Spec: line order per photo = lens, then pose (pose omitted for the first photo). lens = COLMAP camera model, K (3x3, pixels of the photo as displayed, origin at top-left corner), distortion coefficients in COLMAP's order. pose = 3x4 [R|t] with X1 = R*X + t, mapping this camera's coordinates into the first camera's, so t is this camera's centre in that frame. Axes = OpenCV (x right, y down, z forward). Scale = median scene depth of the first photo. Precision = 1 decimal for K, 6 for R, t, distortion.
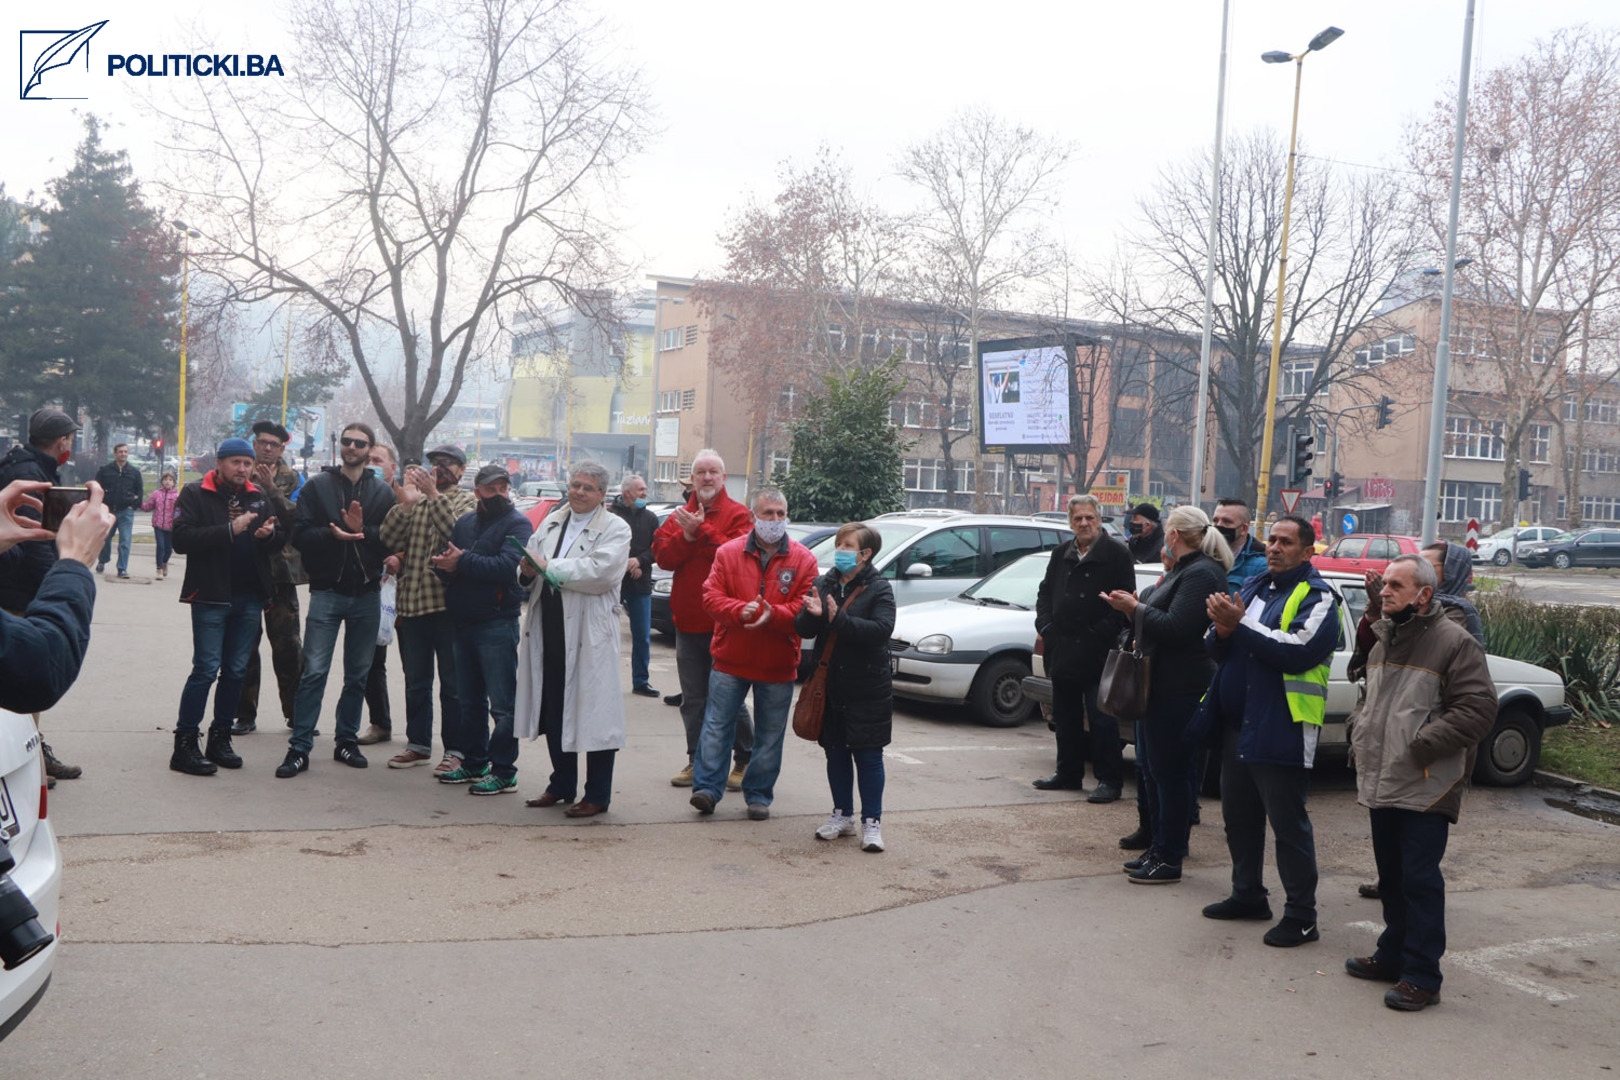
lens RADIAL K [[1506.8, 0, 814.5], [0, 1506.8, 537.5], [0, 0, 1]] dist [-0.075026, 0.000000]
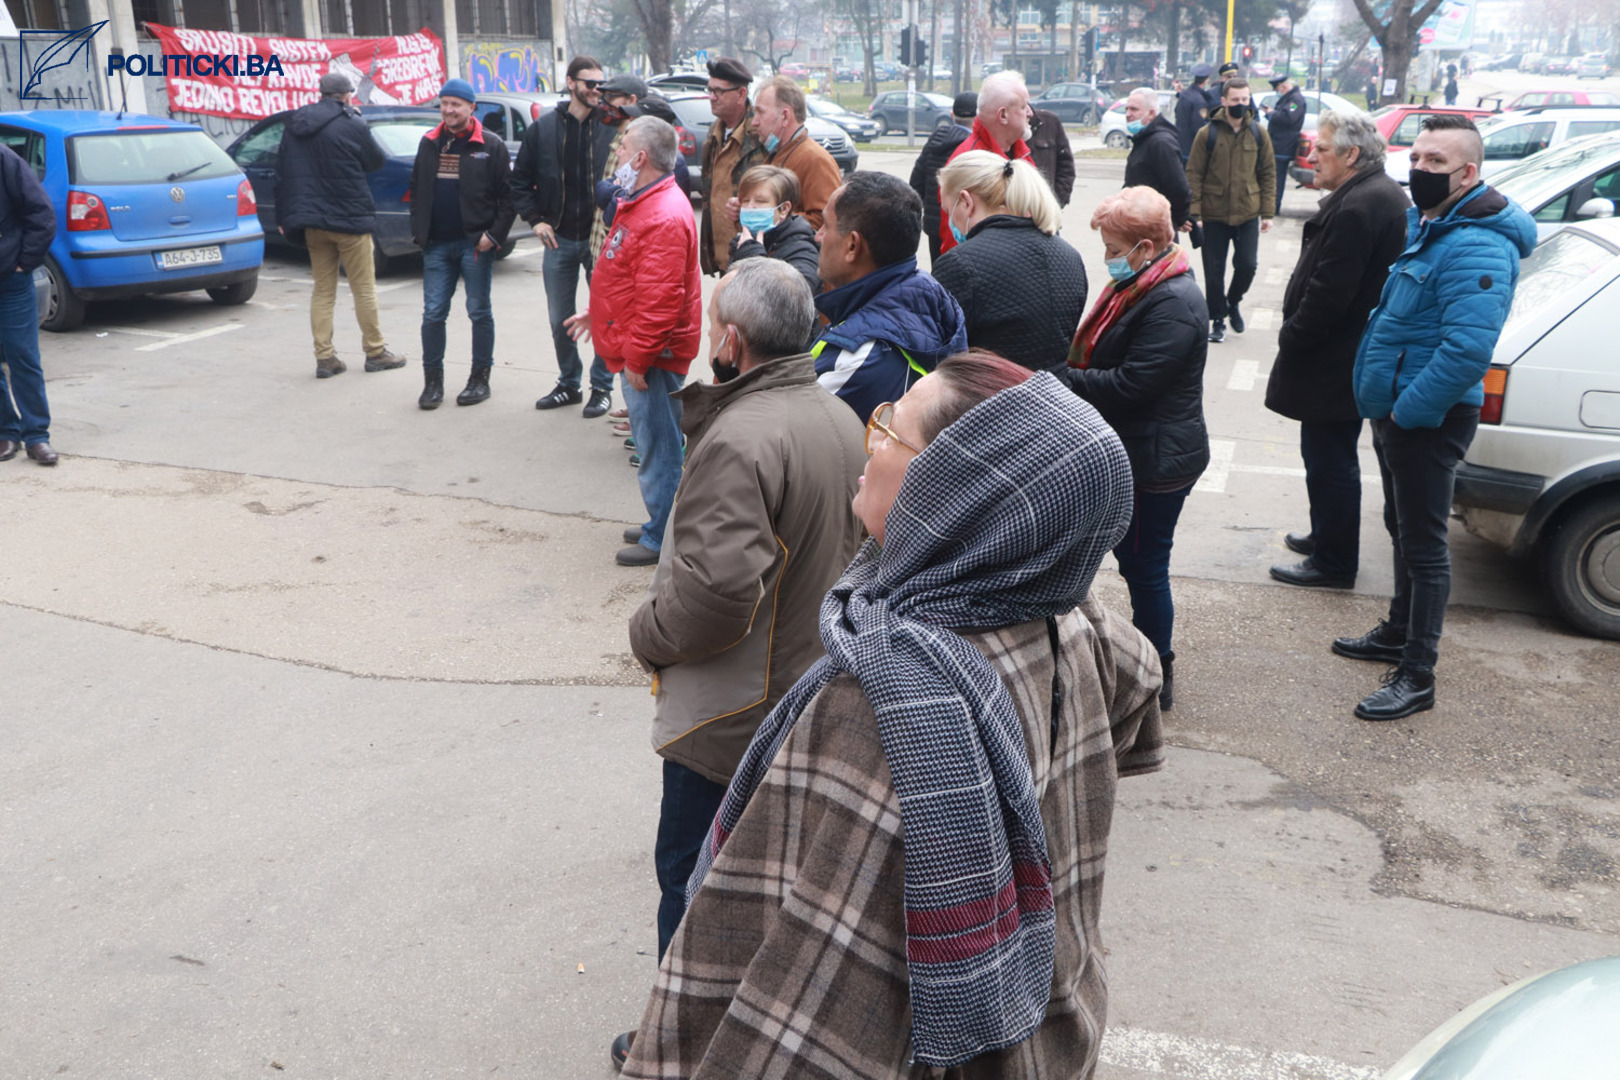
lens RADIAL K [[1506.8, 0, 810.5], [0, 1506.8, 537.0], [0, 0, 1]] dist [-0.075026, 0.000000]
pose [[0.729537, 0.161348, -0.664637, 0.583701], [0.018582, 0.966740, 0.255084, -0.023569], [0.683689, -0.198444, 0.702275, 0.484769]]
